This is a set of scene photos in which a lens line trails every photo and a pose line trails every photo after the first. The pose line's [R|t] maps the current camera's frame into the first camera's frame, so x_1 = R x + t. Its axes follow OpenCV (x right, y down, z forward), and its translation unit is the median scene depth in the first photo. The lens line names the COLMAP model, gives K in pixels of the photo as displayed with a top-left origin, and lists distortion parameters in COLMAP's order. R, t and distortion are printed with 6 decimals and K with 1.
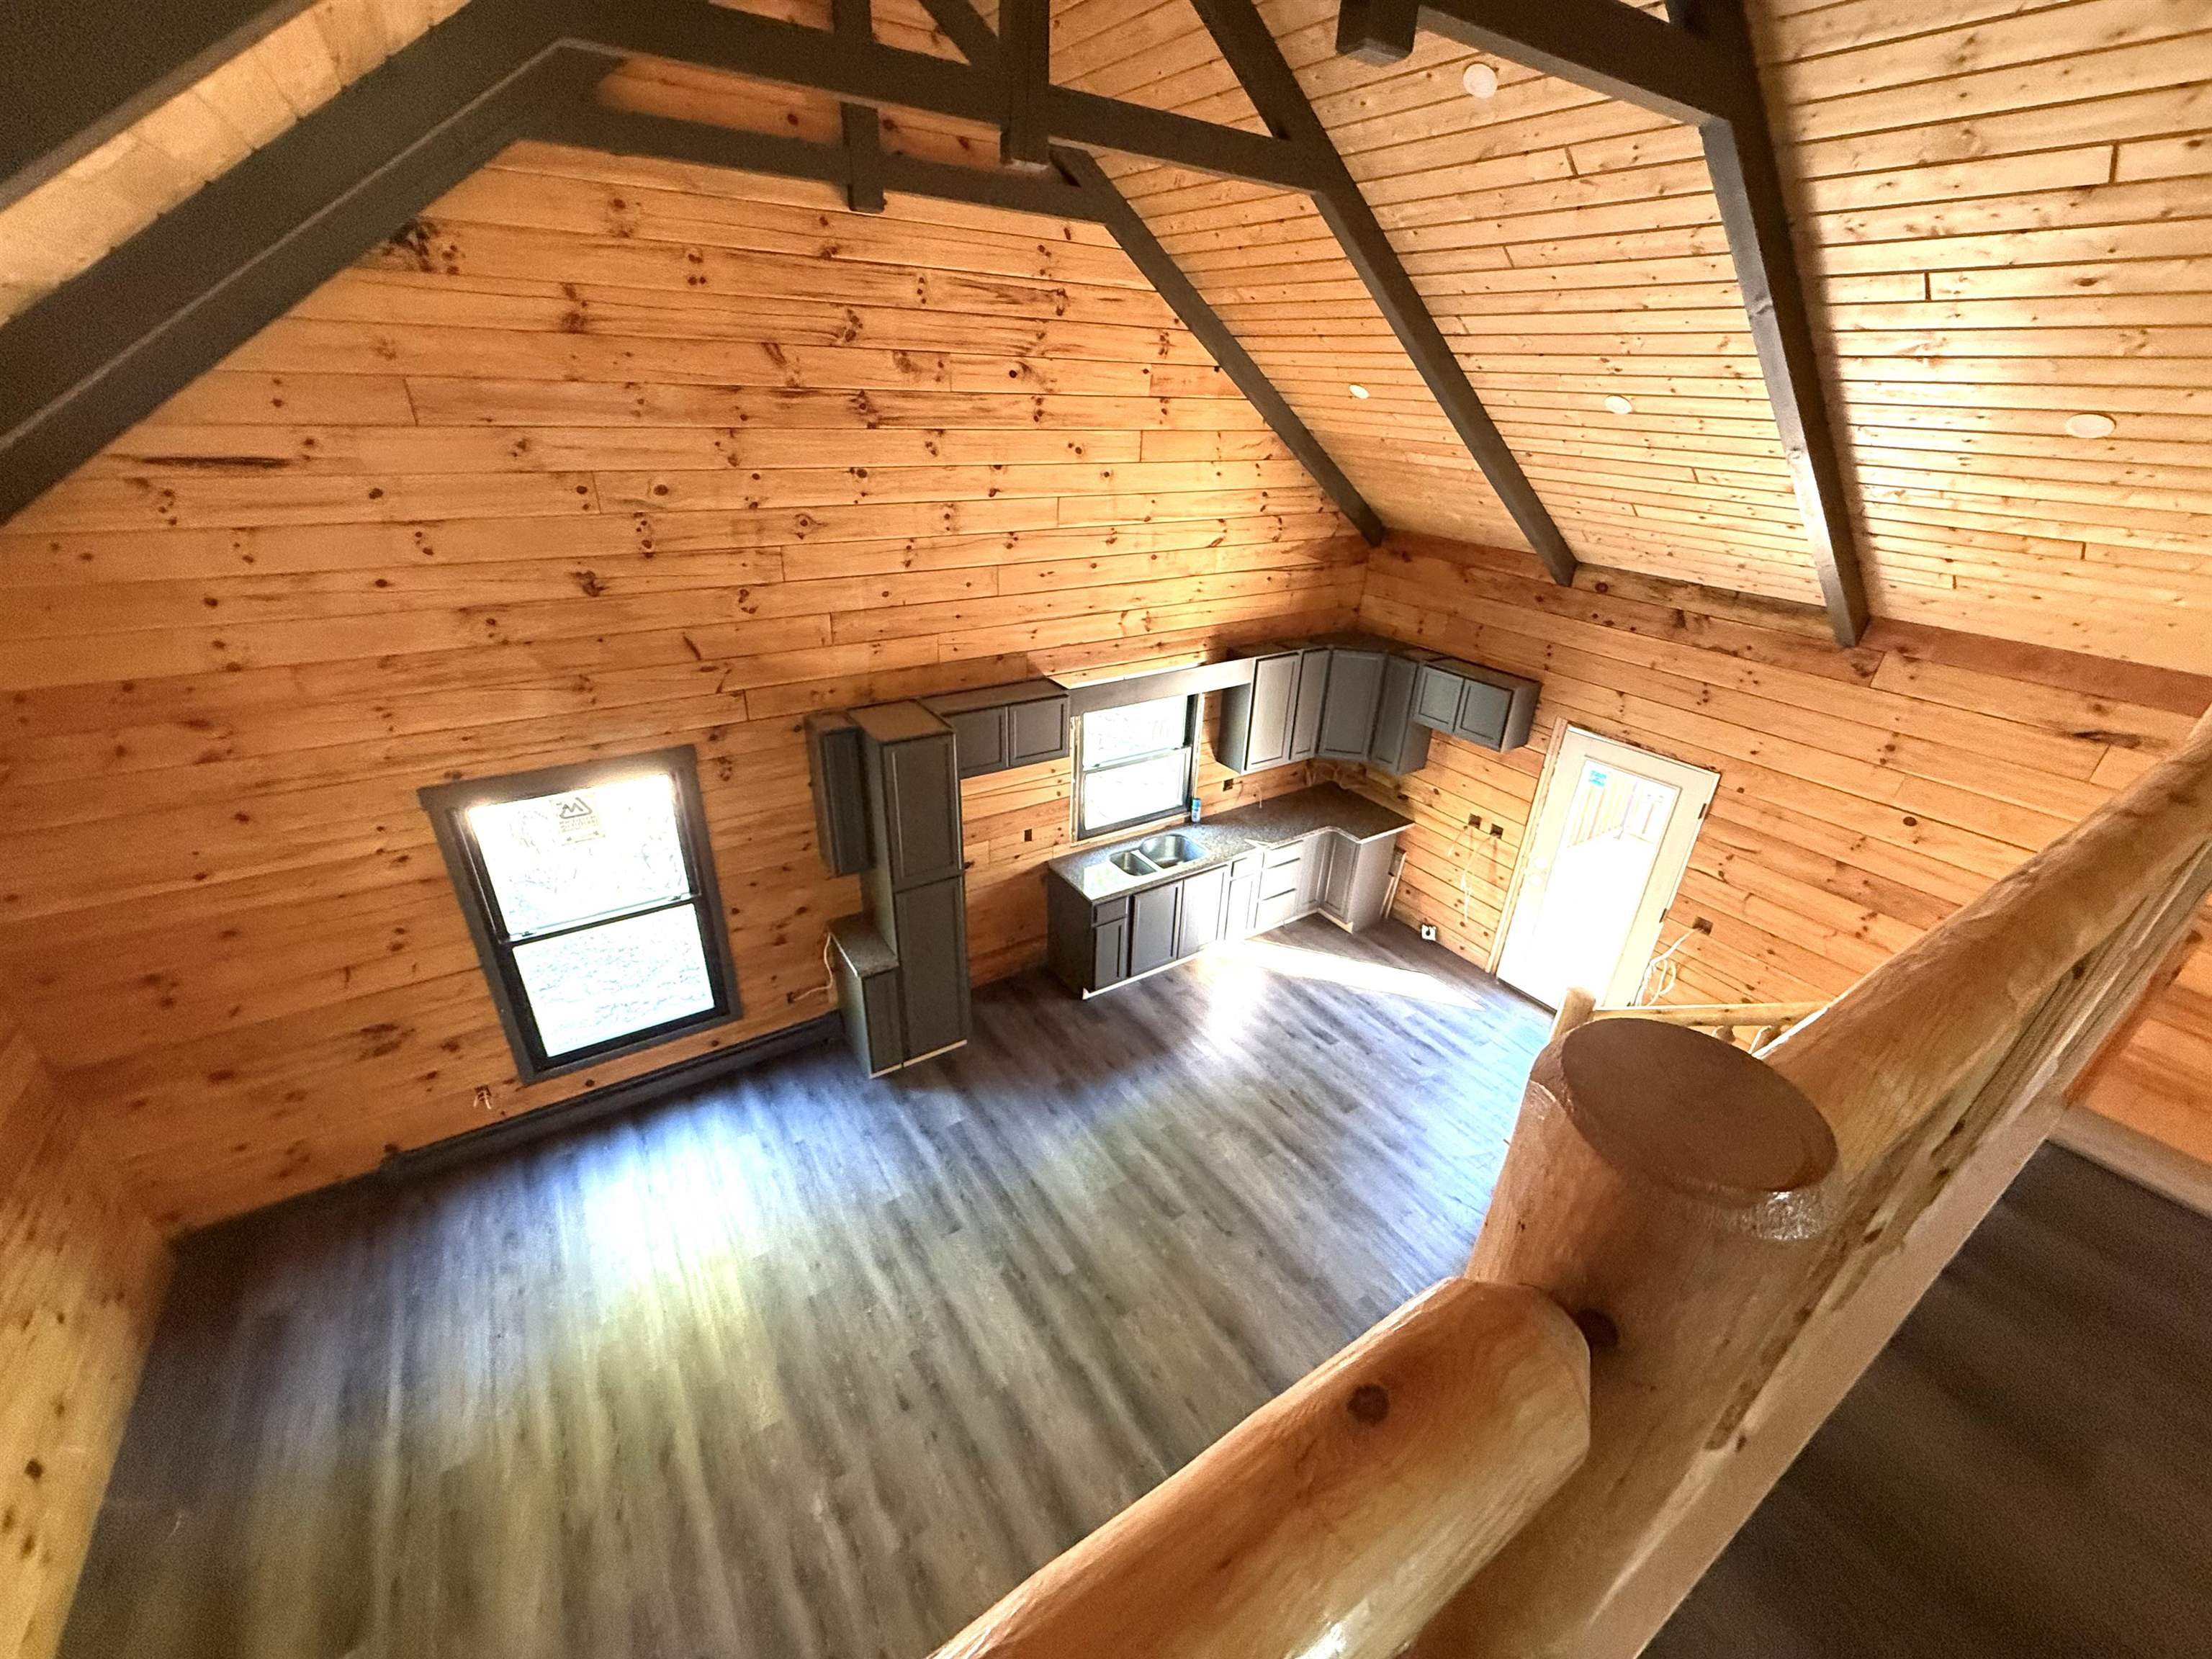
lens RADIAL K [[886.9, 0, 1105.2], [0, 886.9, 829.4], [0, 0, 1]] dist [0.000197, -0.000325]
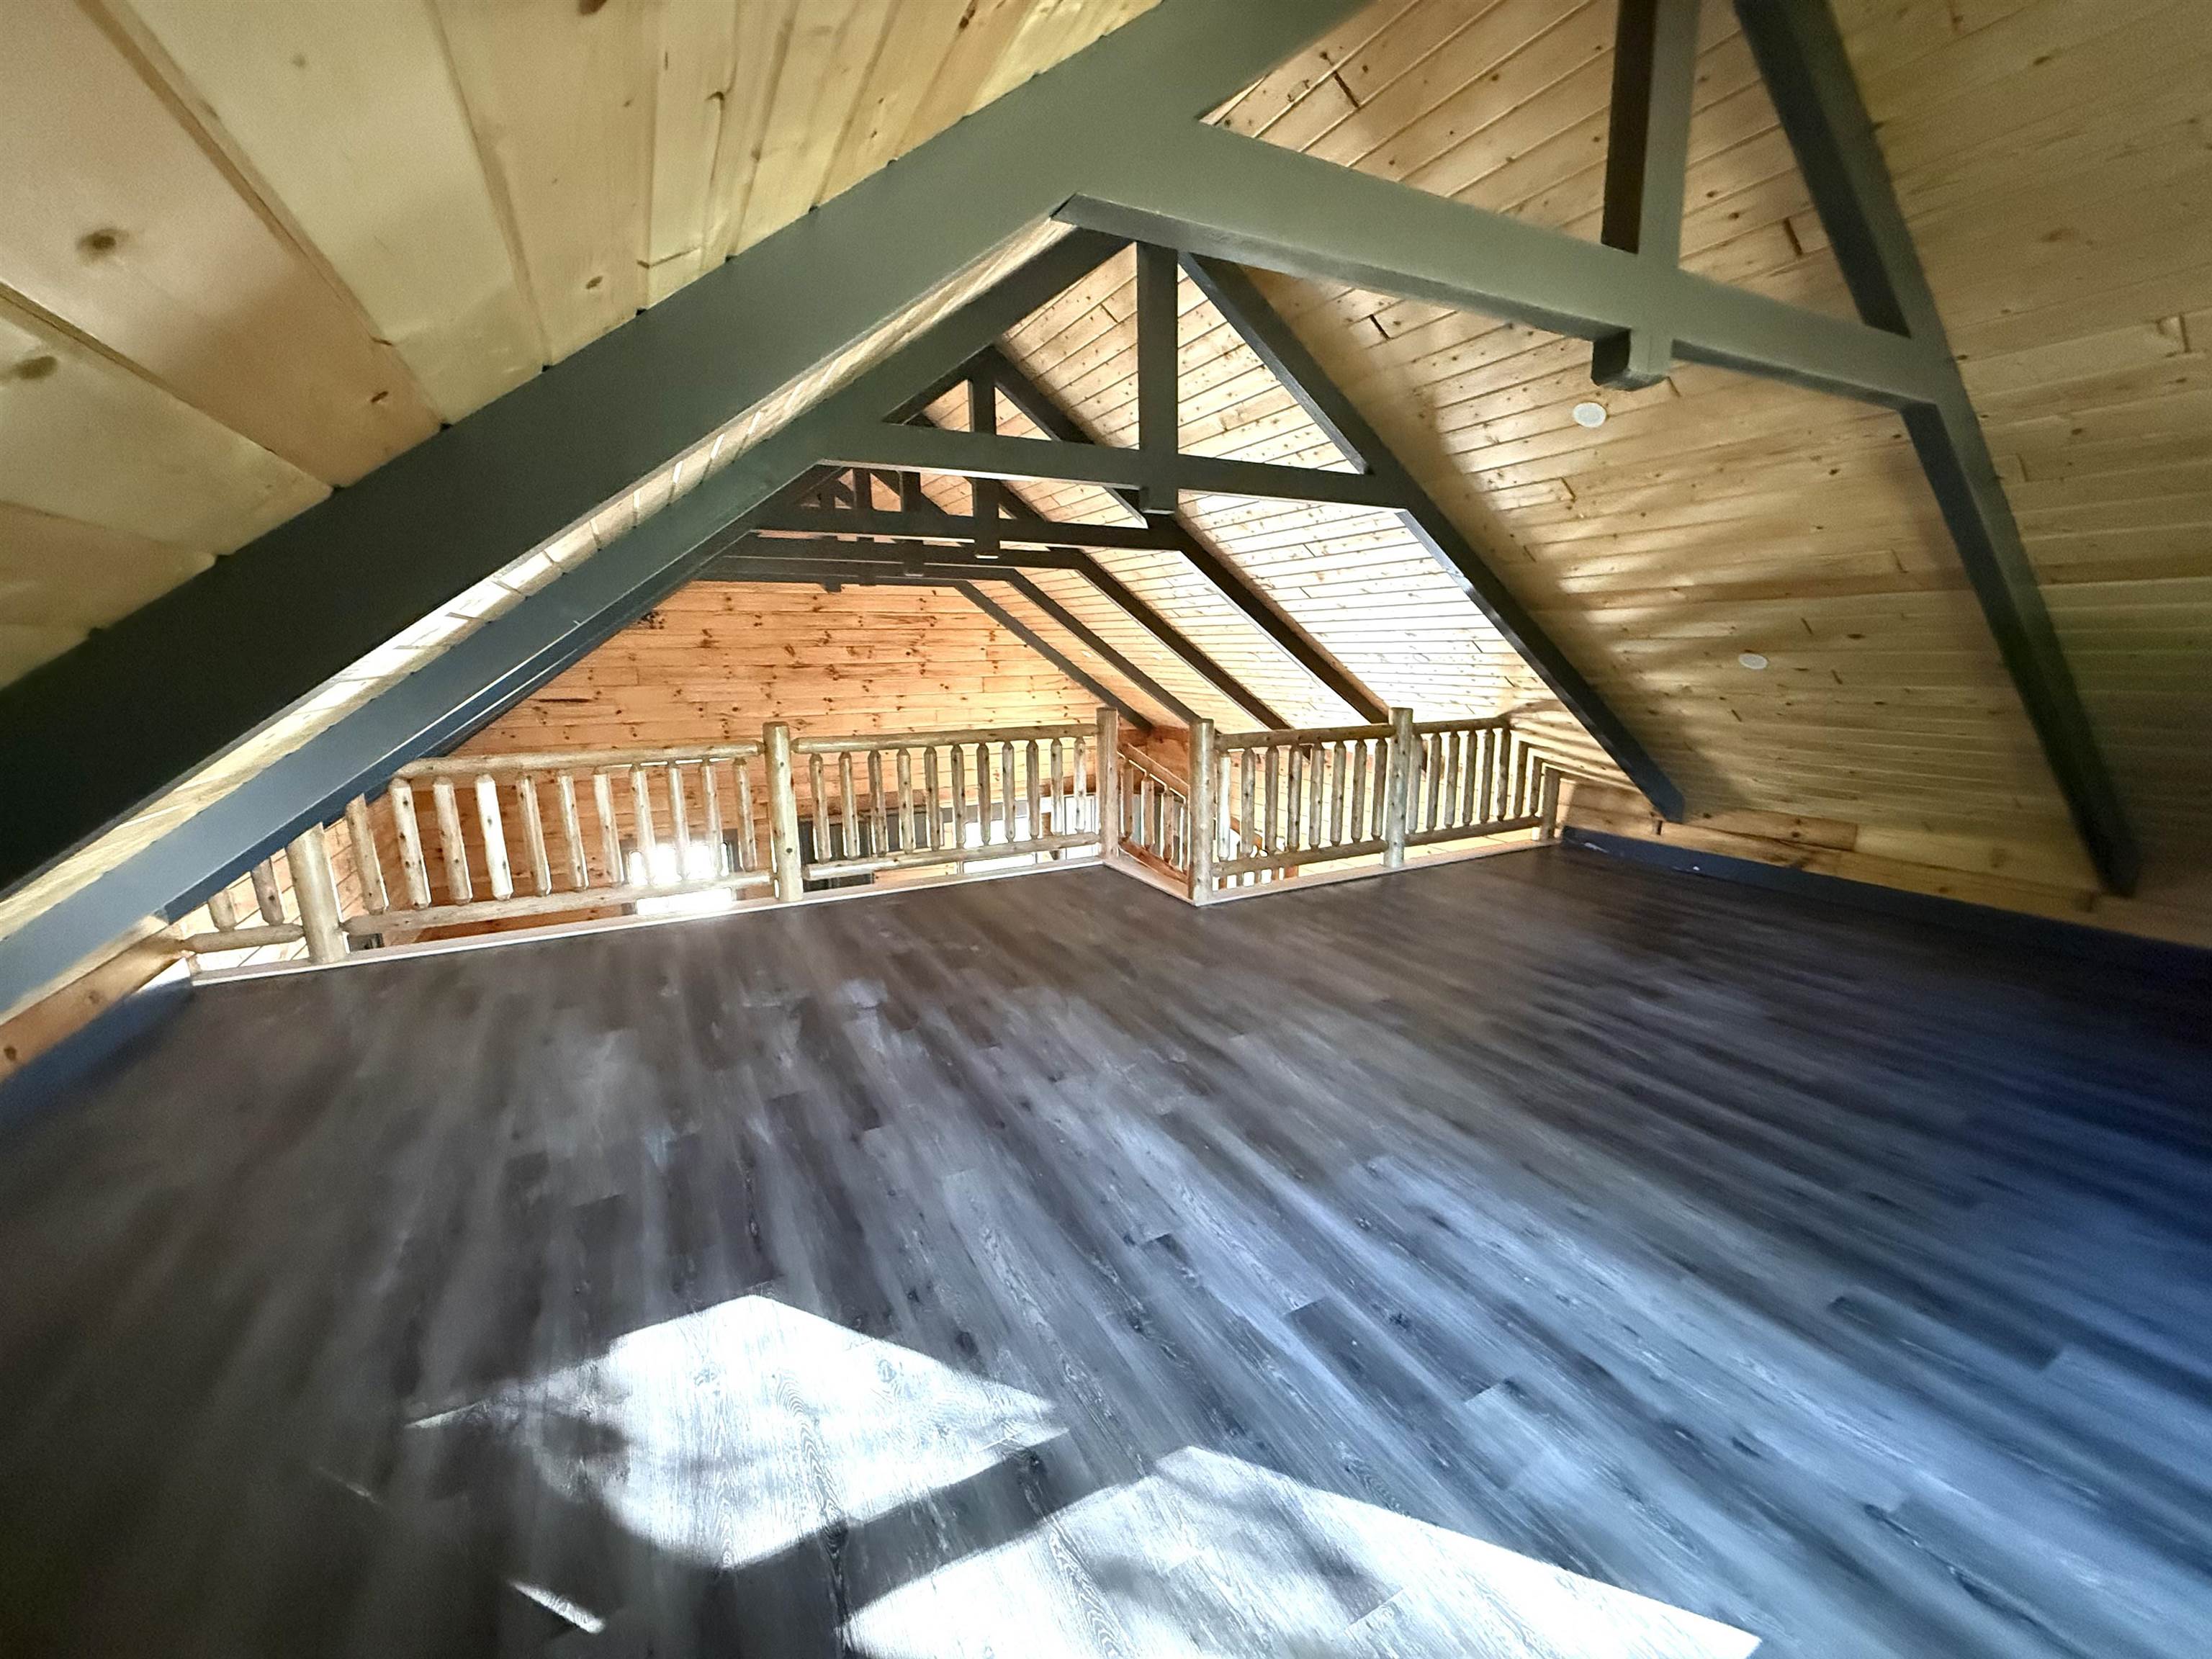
lens RADIAL K [[886.9, 0, 1112.6], [0, 886.9, 836.4], [0, 0, 1]] dist [0.000197, -0.000325]
pose [[0.986248, -0.023589, -0.163577, 0.753166], [-0.022989, 0.960560, -0.277122, 0.494908], [0.163663, 0.277071, 0.946808, -0.823432]]
